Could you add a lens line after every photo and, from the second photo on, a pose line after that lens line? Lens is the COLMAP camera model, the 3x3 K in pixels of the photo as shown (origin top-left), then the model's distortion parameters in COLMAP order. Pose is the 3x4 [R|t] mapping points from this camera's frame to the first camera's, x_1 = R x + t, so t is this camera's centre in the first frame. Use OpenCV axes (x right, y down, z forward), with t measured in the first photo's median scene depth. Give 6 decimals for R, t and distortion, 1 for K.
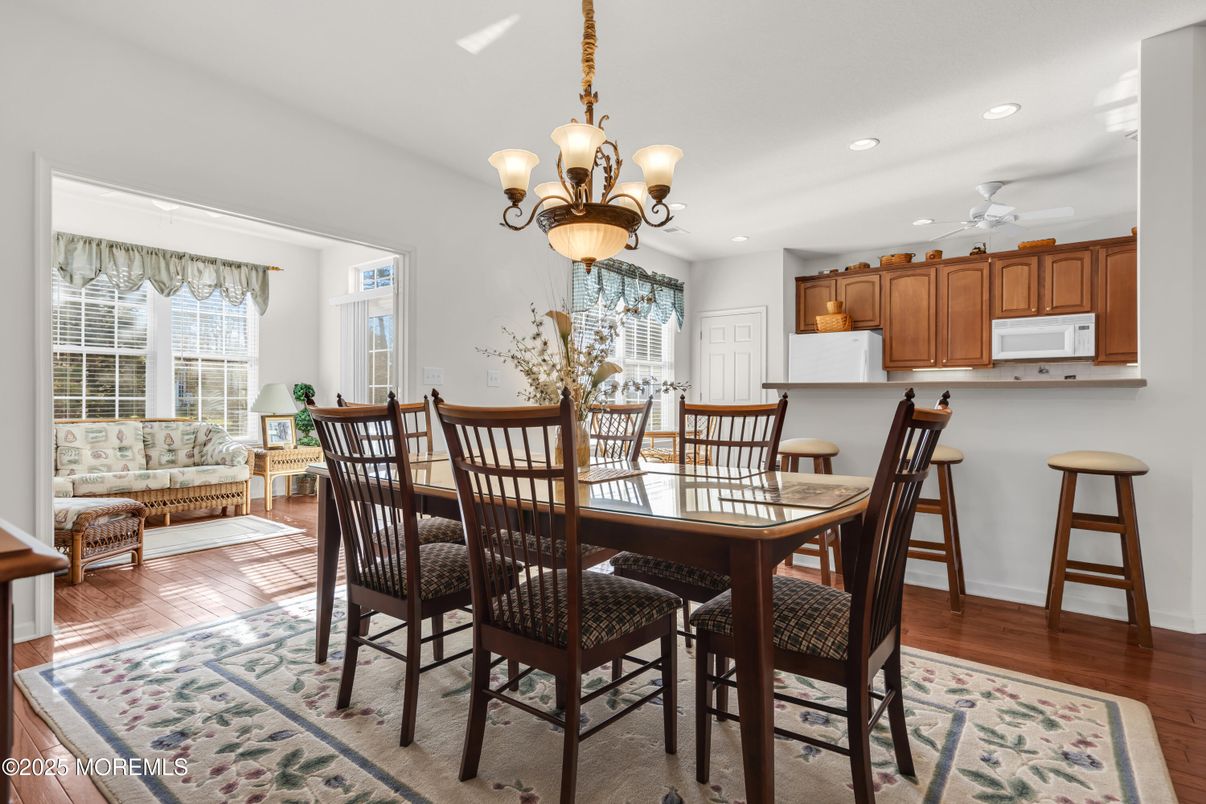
lens RADIAL K [[605.3, 0, 605.8], [0, 605.3, 397.3], [0, 0, 1]] dist [0.007036, 0.003956]
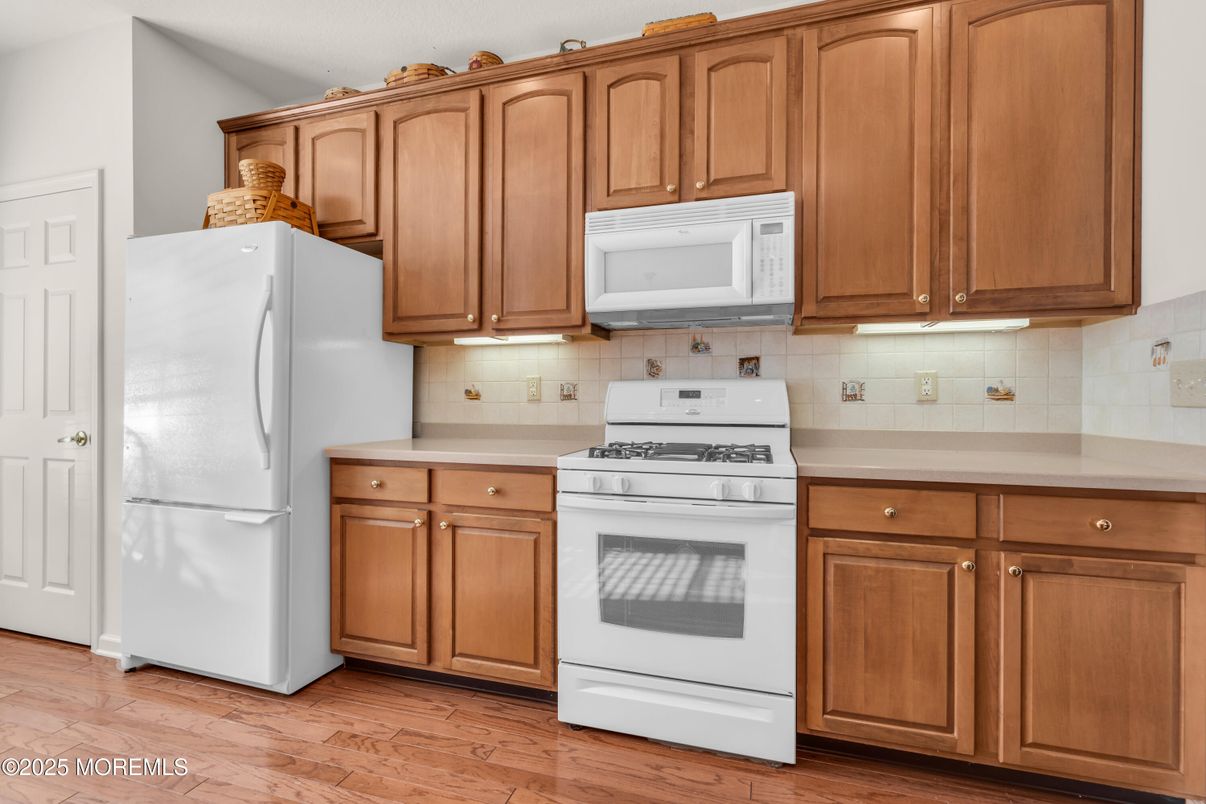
lens RADIAL K [[547.9, 0, 605.9], [0, 547.9, 402.9], [0, 0, 1]] dist [-0.002851, 0.002047]
pose [[0.943425, -0.003008, 0.331572, 0.552952], [-0.000592, 0.999942, 0.010755, -0.006993], [-0.331585, -0.010343, 0.943369, 0.684176]]
